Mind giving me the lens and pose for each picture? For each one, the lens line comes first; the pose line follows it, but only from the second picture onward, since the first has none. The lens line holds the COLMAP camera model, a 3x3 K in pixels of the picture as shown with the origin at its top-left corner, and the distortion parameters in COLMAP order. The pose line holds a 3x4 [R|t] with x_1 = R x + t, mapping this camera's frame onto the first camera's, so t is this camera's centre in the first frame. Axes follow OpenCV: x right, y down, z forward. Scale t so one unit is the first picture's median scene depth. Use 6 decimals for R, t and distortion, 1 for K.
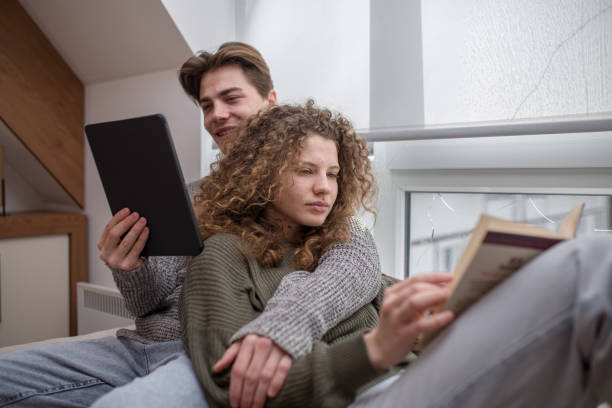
lens RADIAL K [[609.6, 0, 306.0], [0, 609.6, 204.0], [0, 0, 1]] dist [-0.201826, 0.303421]
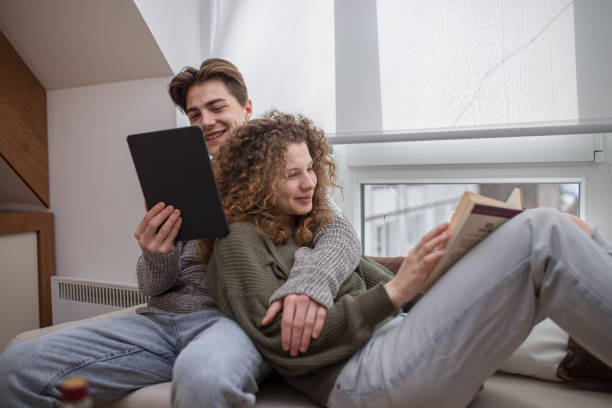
lens RADIAL K [[609.6, 0, 306.0], [0, 609.6, 204.0], [0, 0, 1]] dist [-0.201826, 0.303421]
pose [[0.976686, -0.030008, 0.212563, -0.275932], [0.028115, 0.999534, 0.011922, 0.003871], [-0.212822, -0.005668, 0.977075, -0.247774]]
